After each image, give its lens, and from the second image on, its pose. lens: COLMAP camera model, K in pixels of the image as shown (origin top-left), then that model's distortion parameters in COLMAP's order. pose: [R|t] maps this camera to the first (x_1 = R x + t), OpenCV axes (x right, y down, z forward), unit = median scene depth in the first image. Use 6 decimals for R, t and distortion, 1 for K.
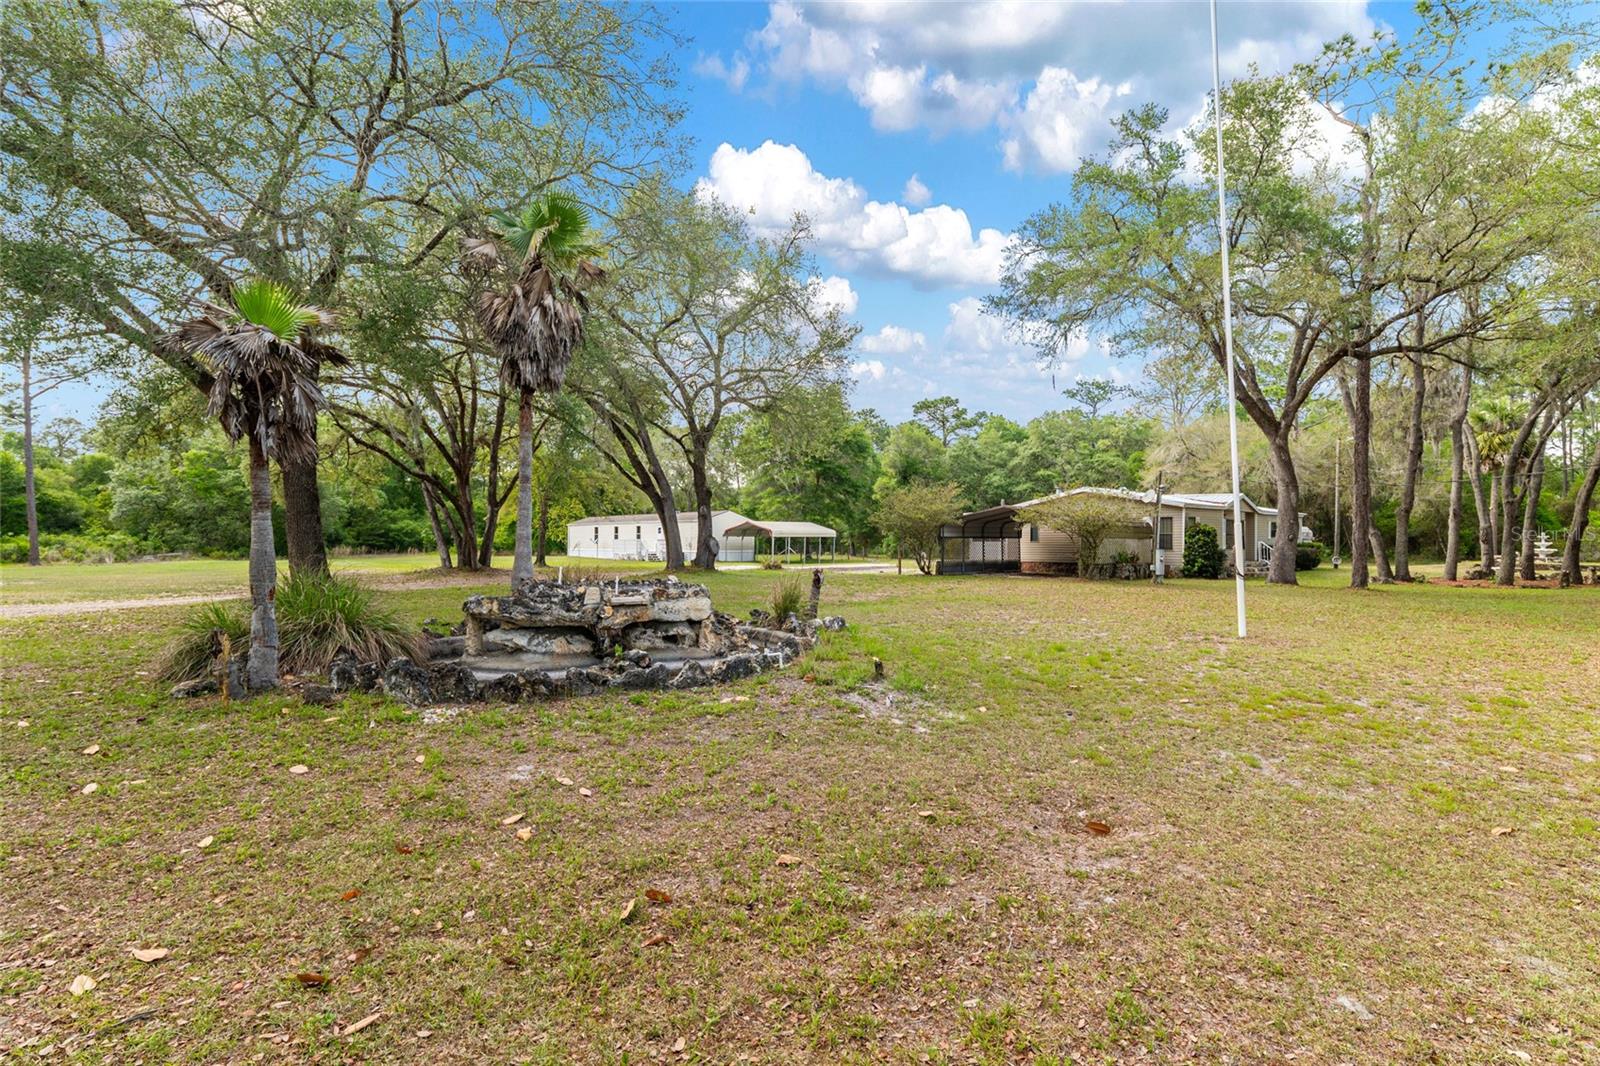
lens RADIAL K [[747.1, 0, 810.4], [0, 747.1, 531.3], [0, 0, 1]] dist [0.001492, -0.000949]
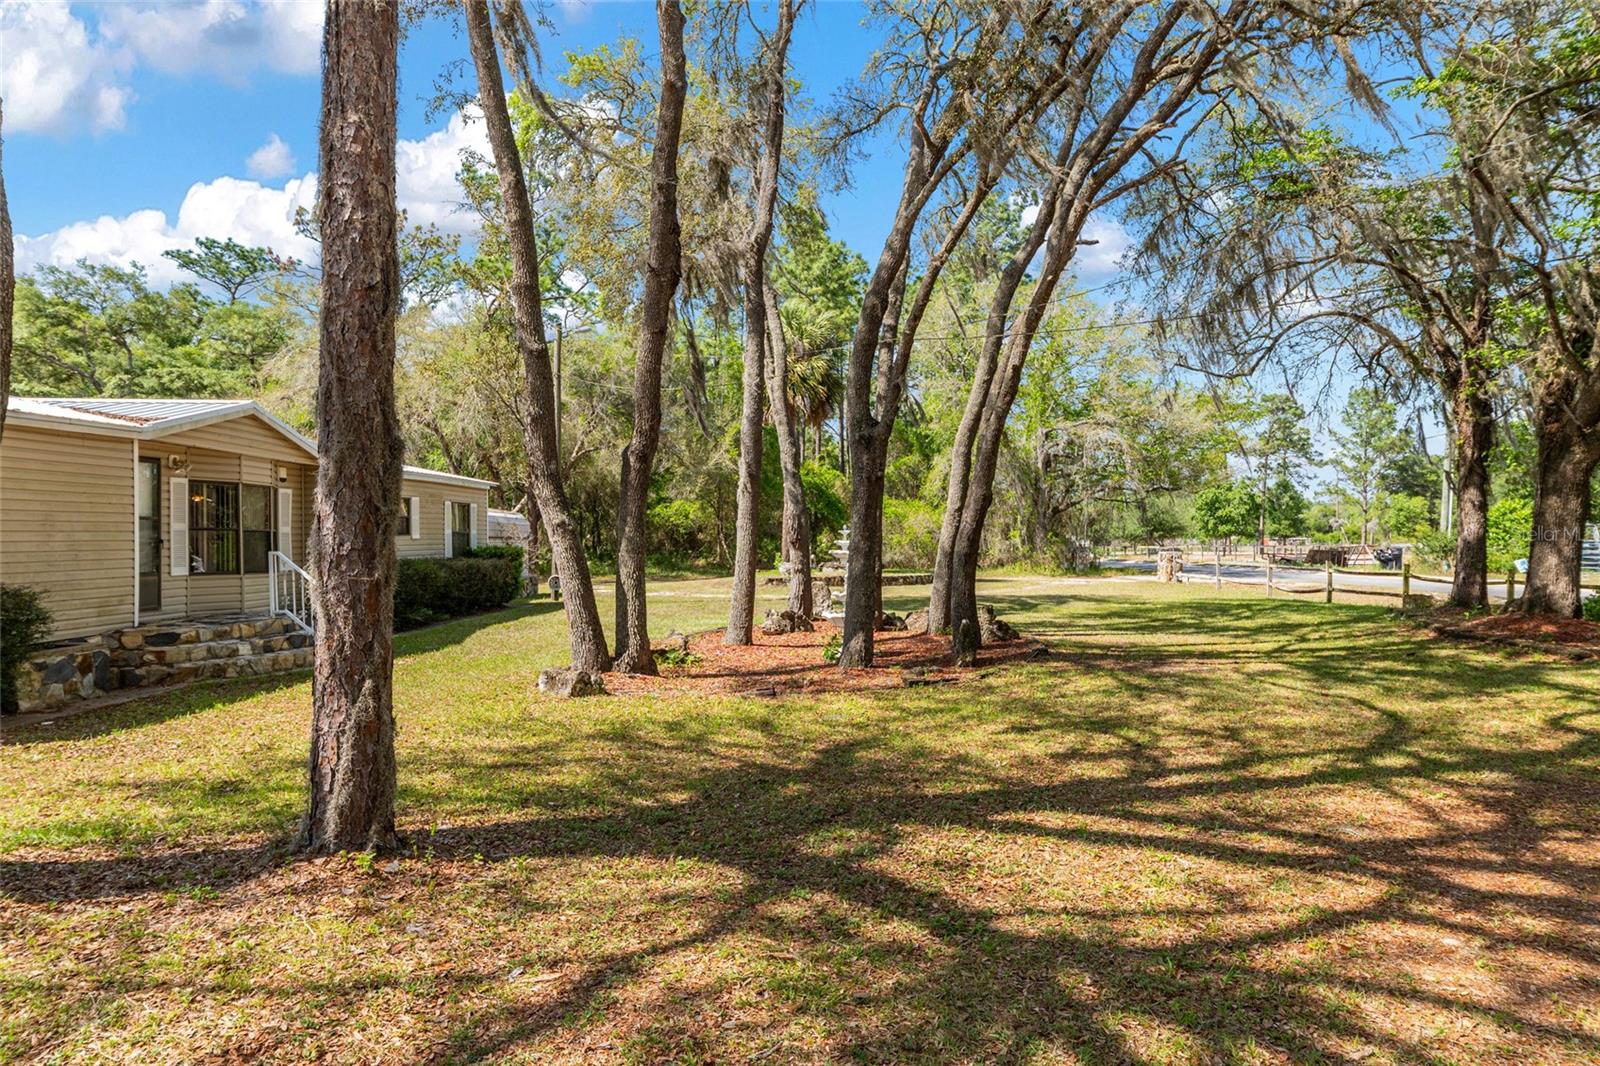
lens RADIAL K [[1019.4, 0, 800.0], [0, 1019.4, 533.0], [0, 0, 1]] dist [0.006551, 0.002381]
pose [[0.716229, -0.001734, 0.697864, 0.481259], [-0.004011, 0.999970, 0.006601, 0.002682], [-0.697854, -0.007527, 0.716200, 0.567778]]
